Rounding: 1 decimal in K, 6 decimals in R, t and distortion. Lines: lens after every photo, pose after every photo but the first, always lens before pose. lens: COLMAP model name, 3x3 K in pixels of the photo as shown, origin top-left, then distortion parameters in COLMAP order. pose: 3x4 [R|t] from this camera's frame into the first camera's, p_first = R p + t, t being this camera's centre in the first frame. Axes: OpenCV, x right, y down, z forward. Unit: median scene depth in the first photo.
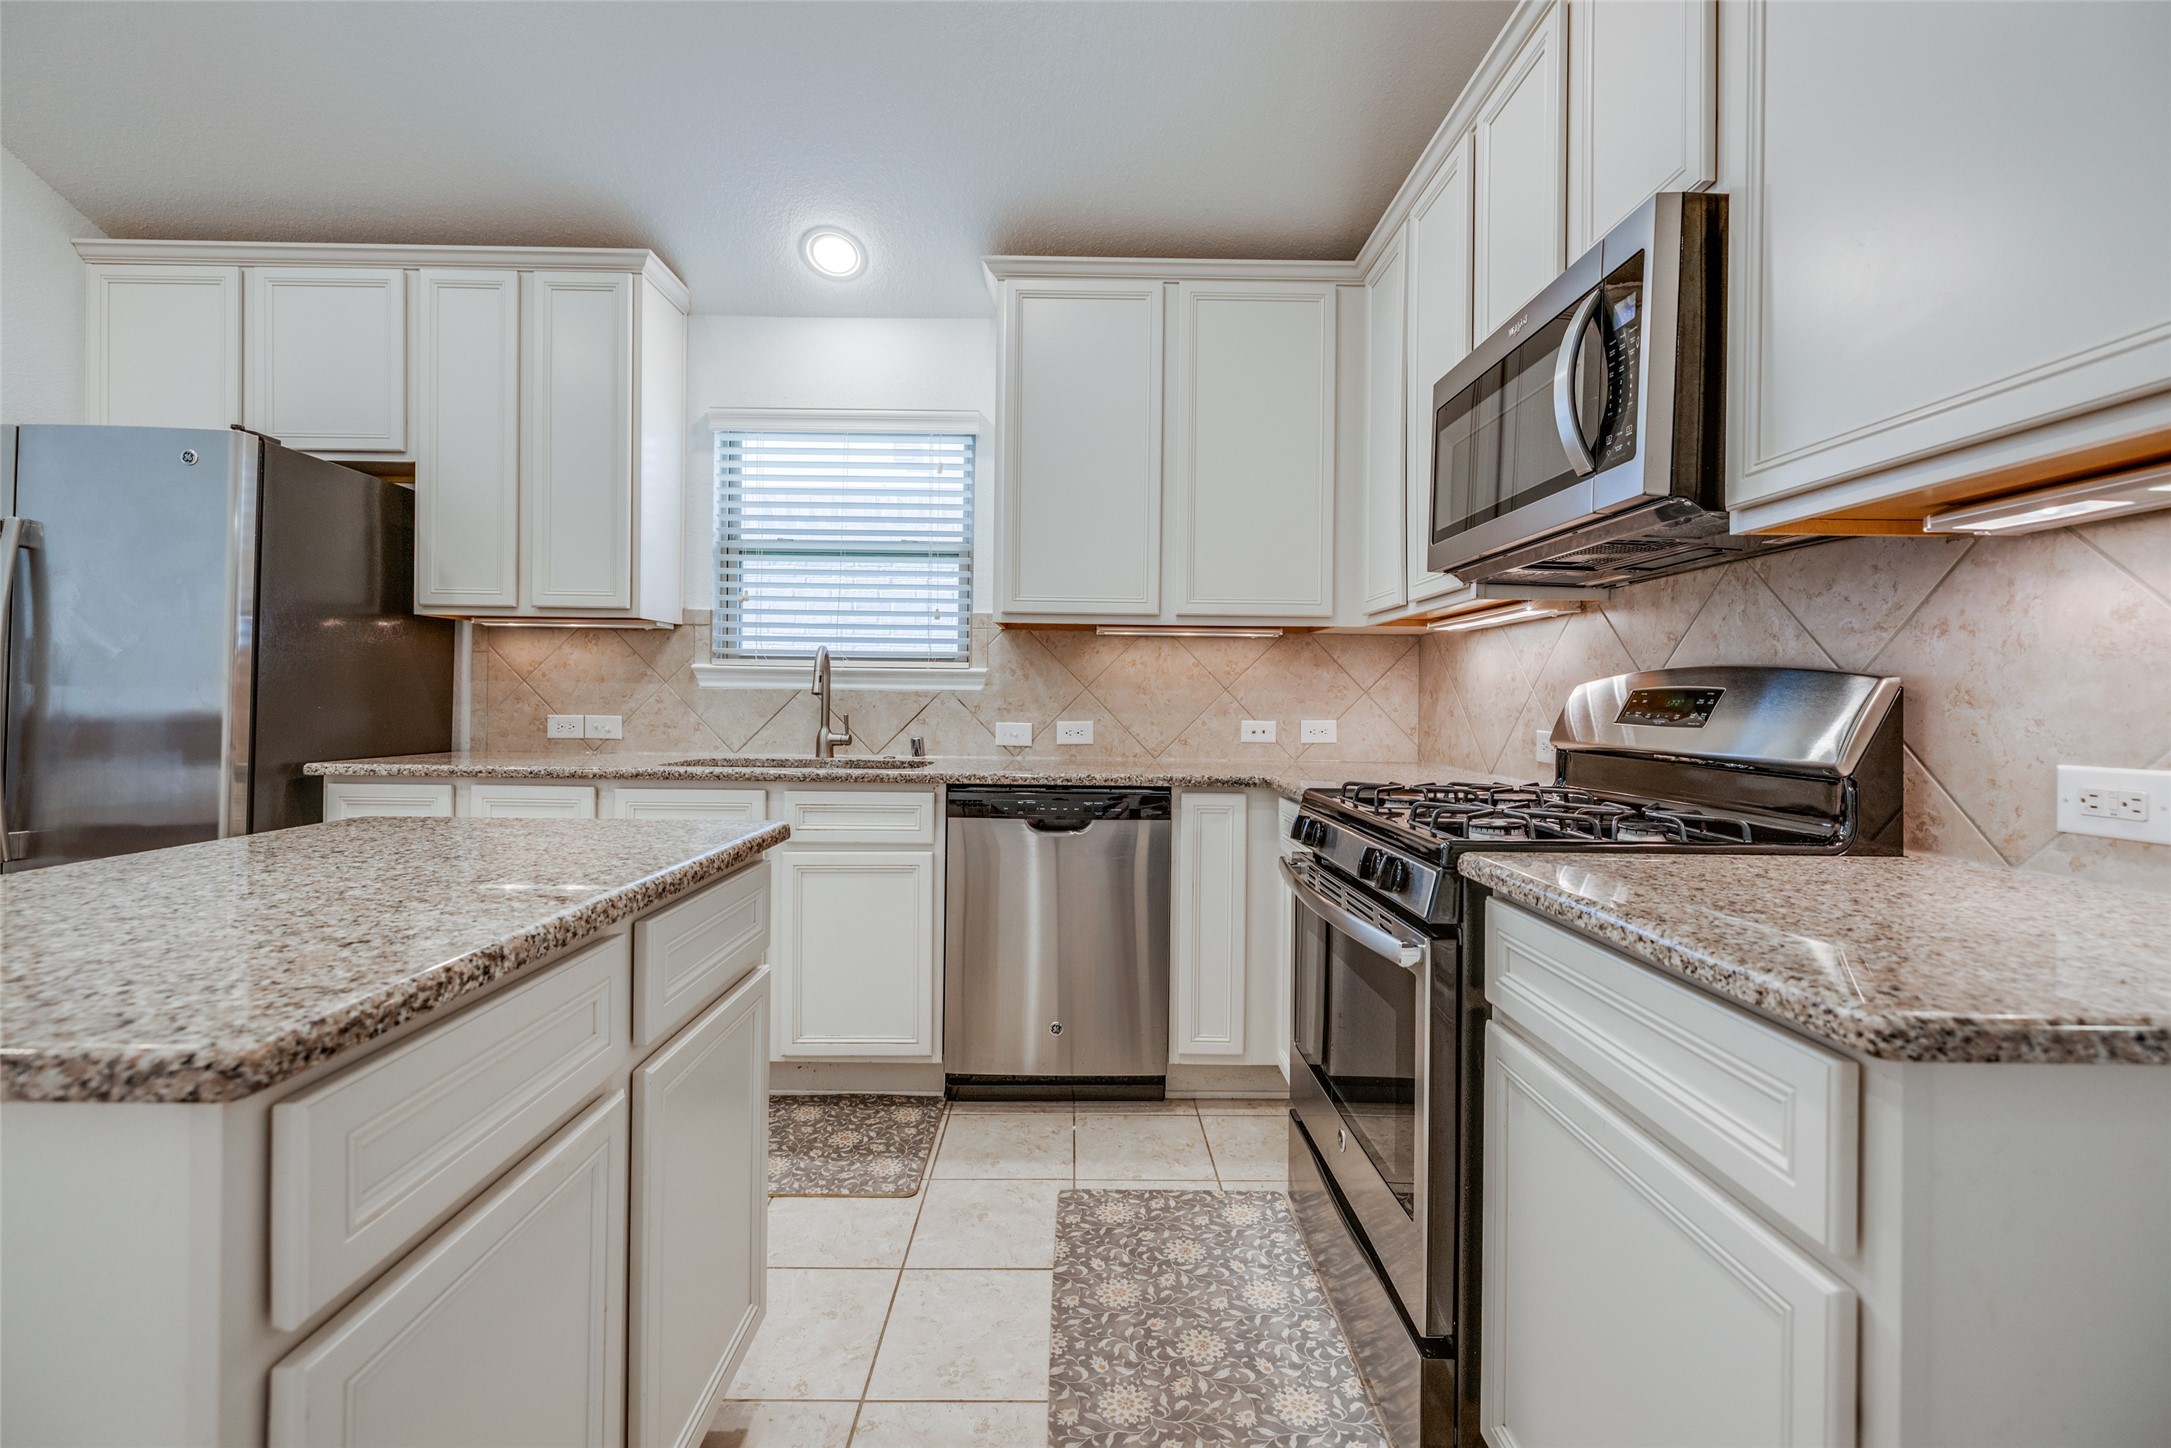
lens RADIAL K [[904.7, 0, 1085.6], [0, 904.7, 700.2], [0, 0, 1]] dist [-0.000625, -0.000040]
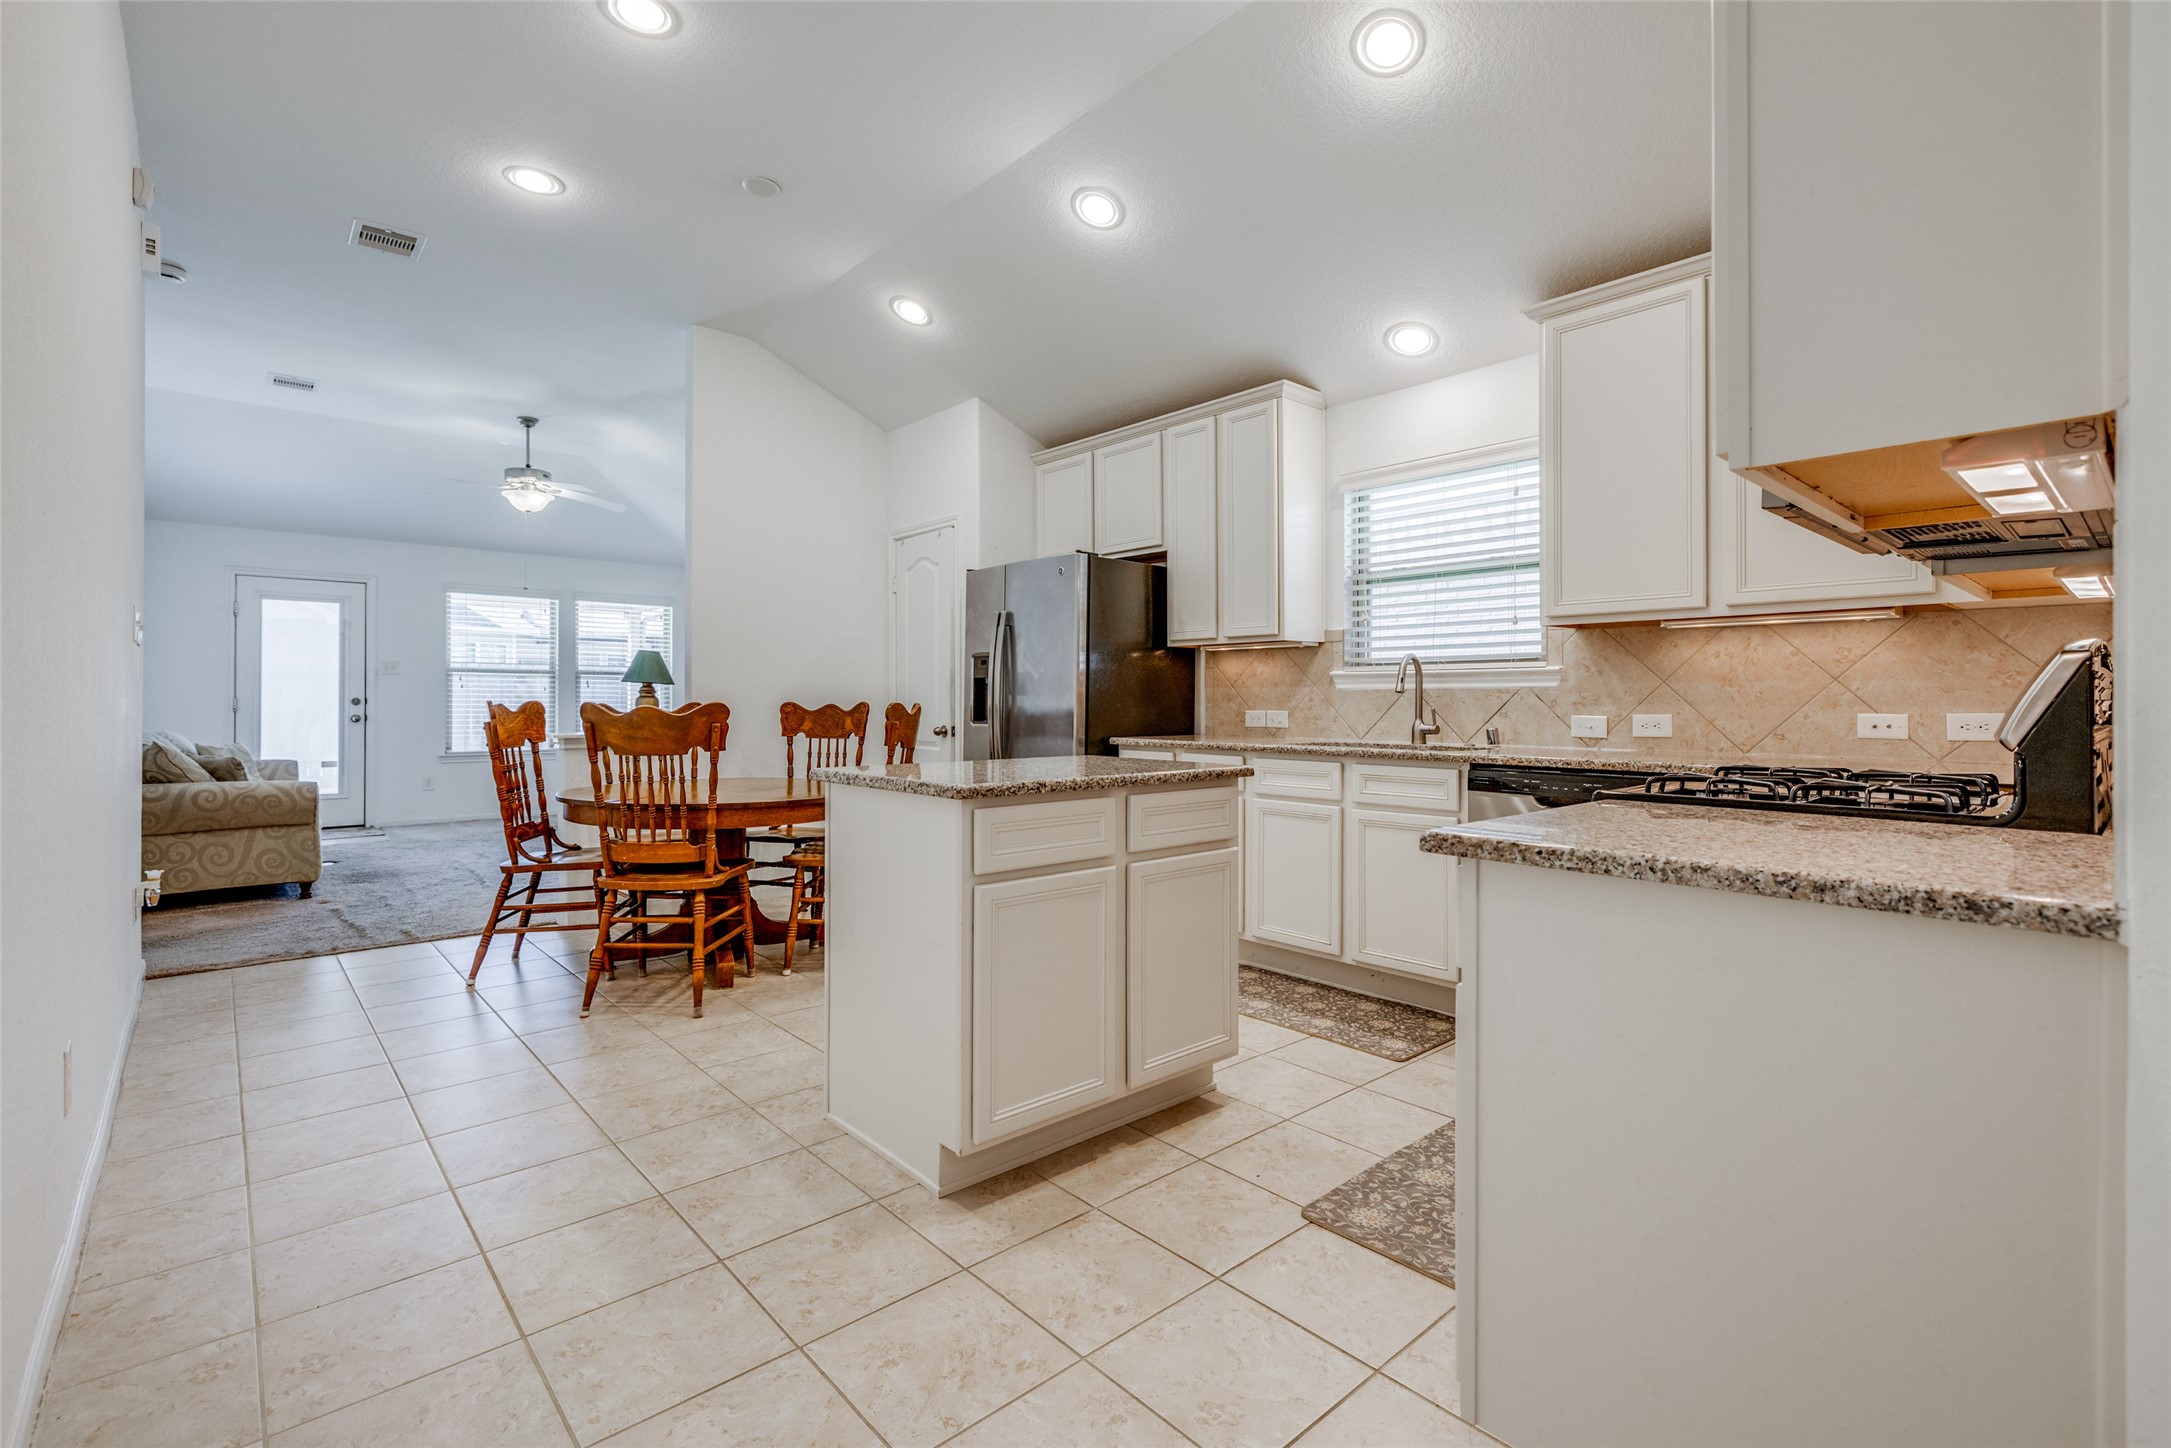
lens RADIAL K [[973.9, 0, 1086.2], [0, 973.9, 700.0], [0, 0, 1]] dist [0.001262, -0.000008]
pose [[0.658936, -0.012531, -0.752094, 0.484542], [0.007985, 0.999921, -0.009664, 0.015175], [0.752156, 0.000363, 0.658985, -0.250107]]
